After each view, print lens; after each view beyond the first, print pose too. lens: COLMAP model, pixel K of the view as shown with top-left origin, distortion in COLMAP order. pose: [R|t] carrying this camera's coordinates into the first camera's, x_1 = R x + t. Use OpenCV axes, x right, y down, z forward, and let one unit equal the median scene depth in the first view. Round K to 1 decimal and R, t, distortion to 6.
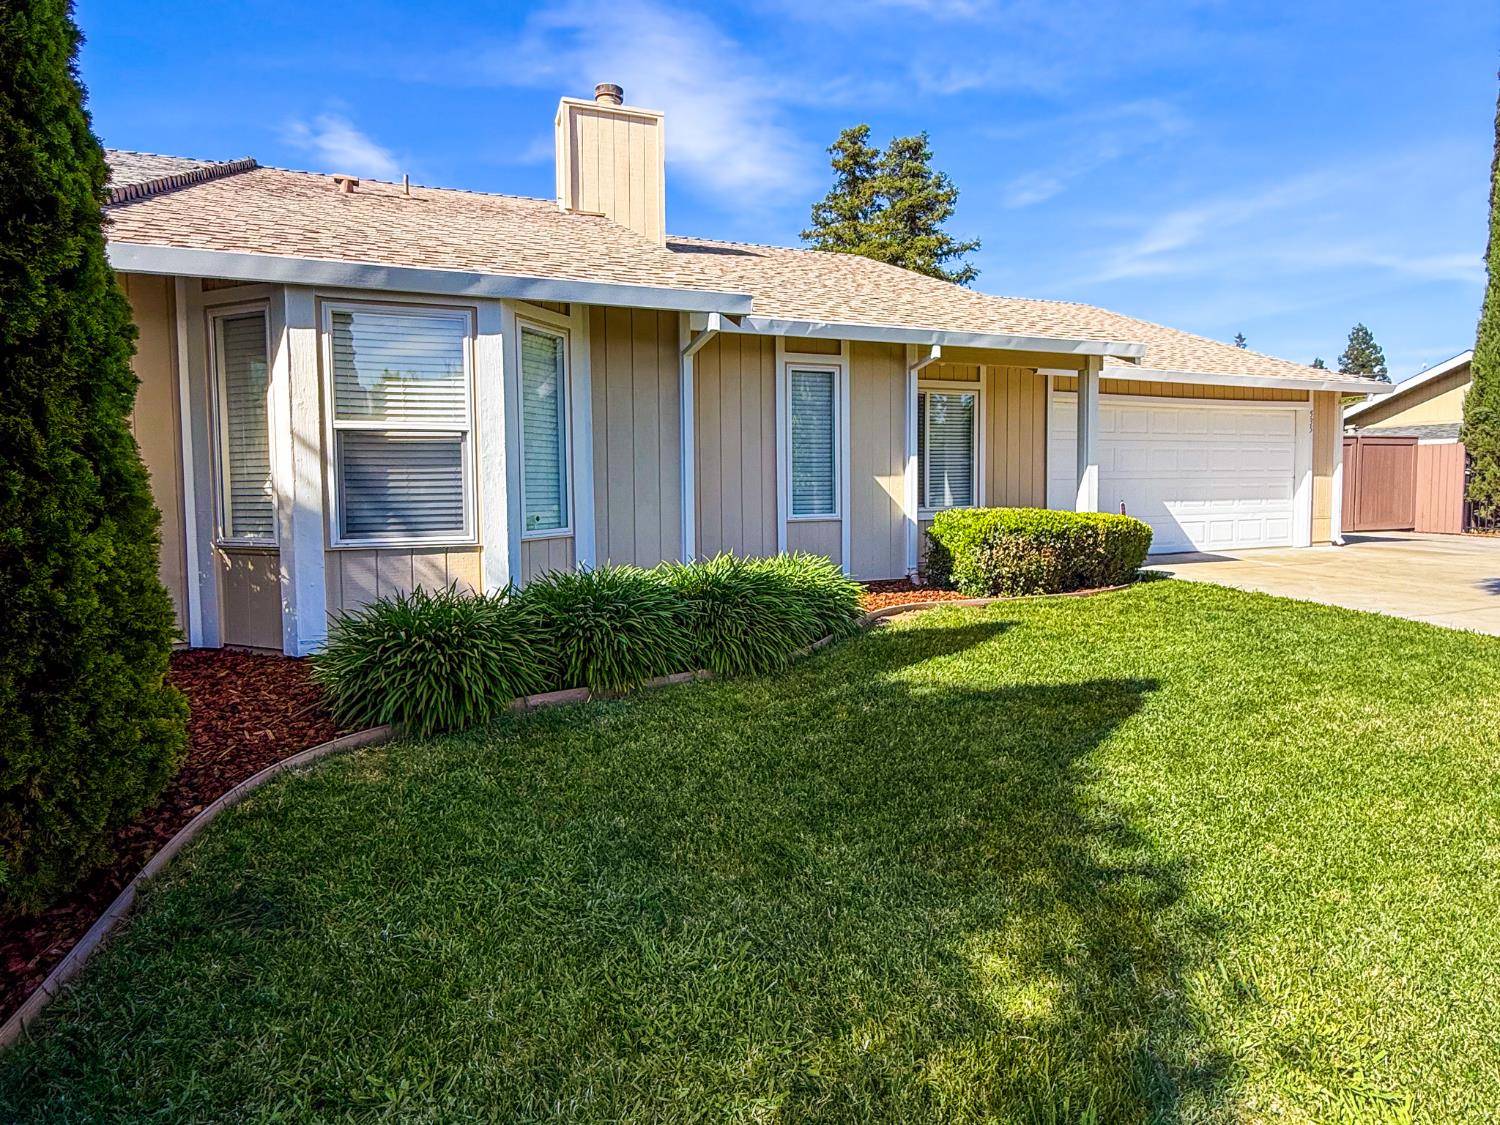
lens RADIAL K [[770.3, 0, 774.3], [0, 770.3, 527.8], [0, 0, 1]] dist [0.003523, 0.000366]
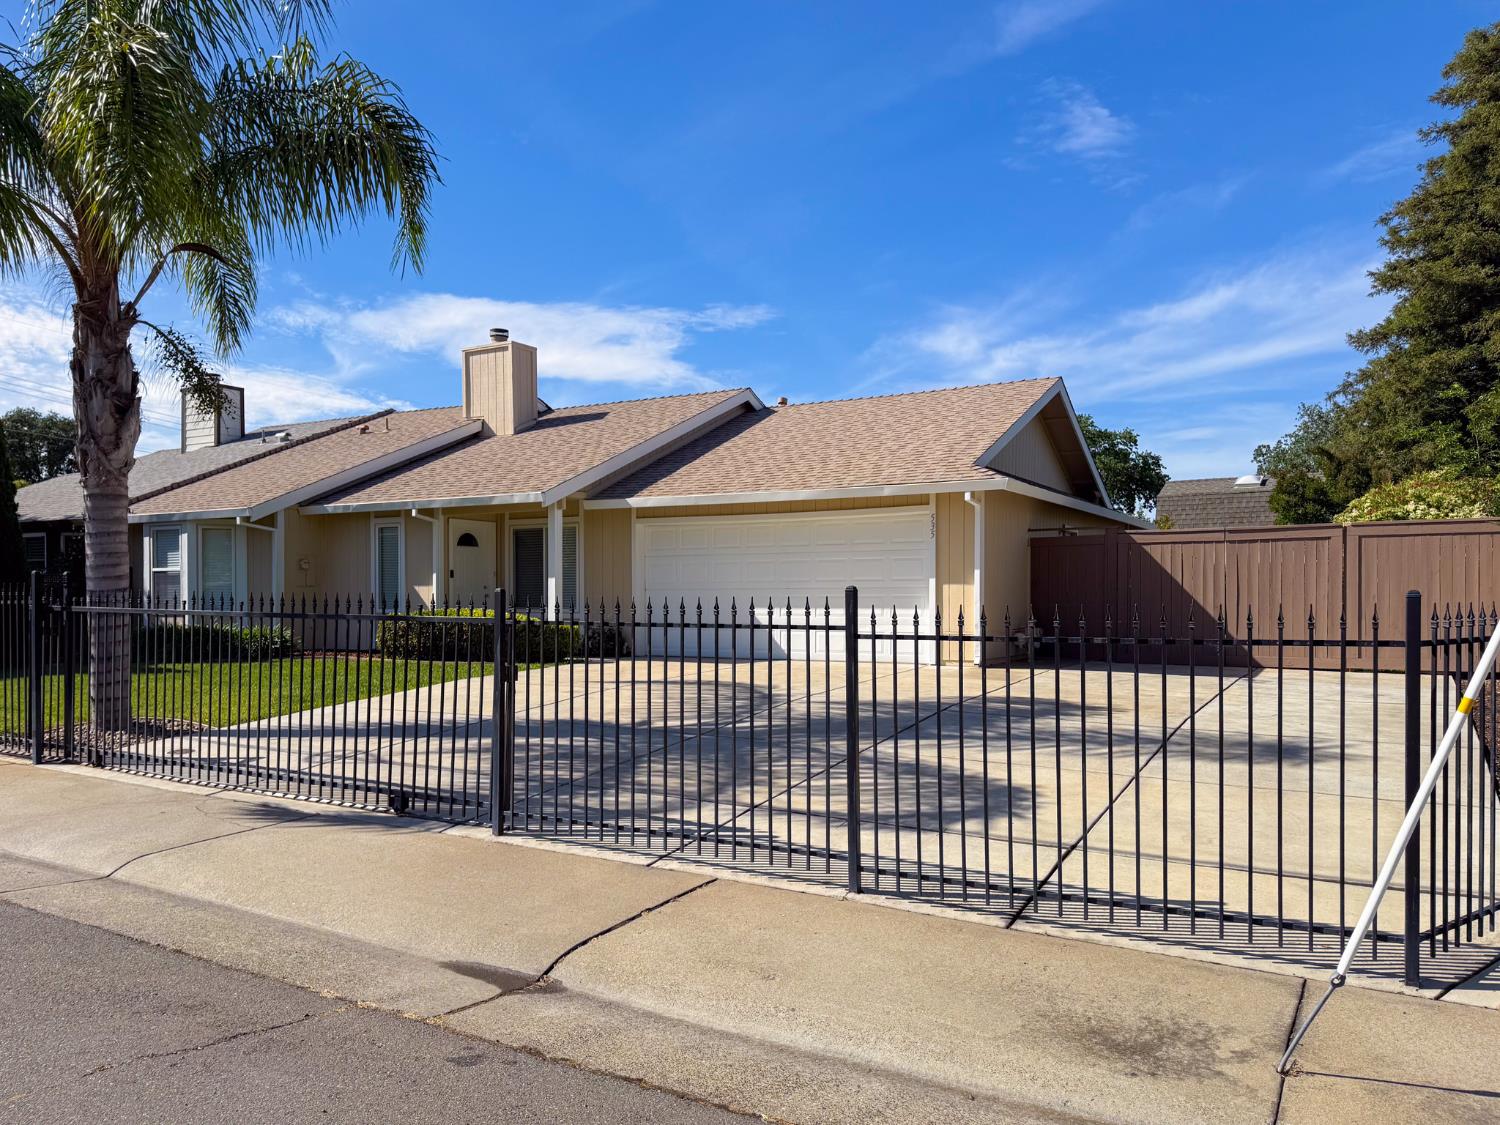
lens RADIAL K [[1088.6, 0, 750.9], [0, 1088.6, 606.8], [0, 0, 1]] dist [0.063630, -0.000937]
pose [[0.644735, 0.011110, -0.764325, 1.831494], [-0.049139, 0.998429, -0.026937, 0.001648], [0.762825, 0.054925, 0.644268, 0.031549]]
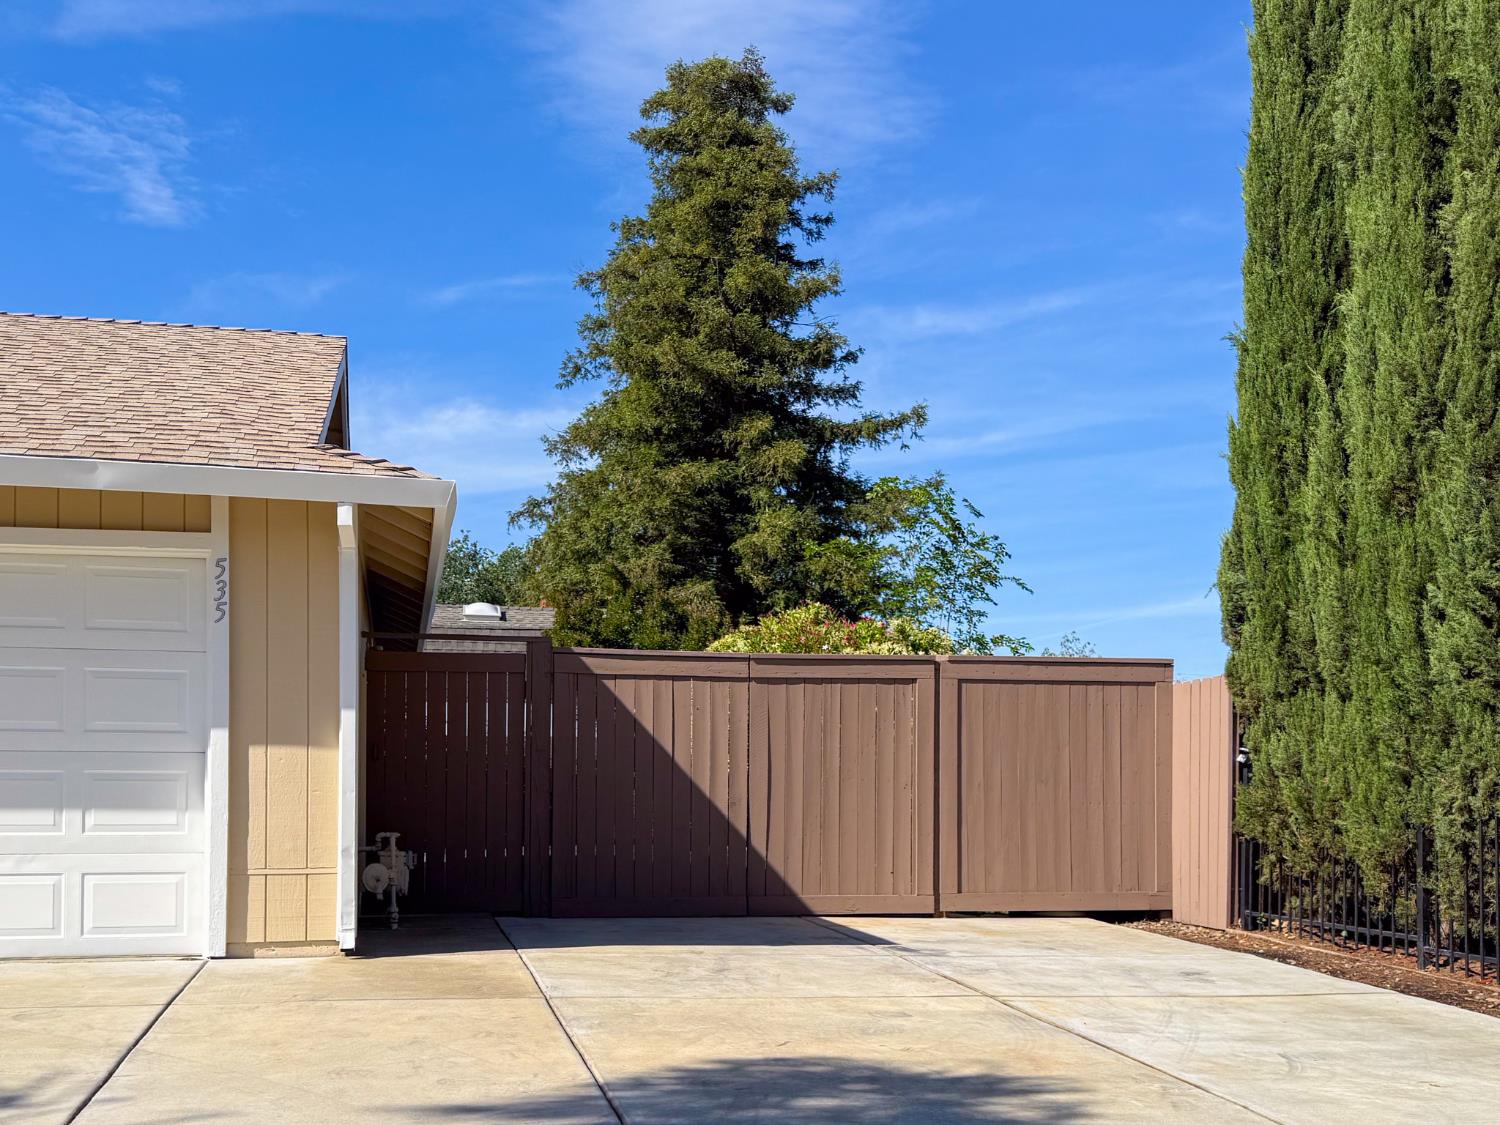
lens RADIAL K [[1480.6, 0, 750.0], [0, 1480.6, 795.9], [0, 0, 1]] dist [0.094538, -0.139090]
pose [[0.991487, 0.007178, -0.130006, 1.221868], [-0.015163, 0.998051, -0.060539, -0.014179], [0.129319, 0.061995, 0.989663, 0.465930]]
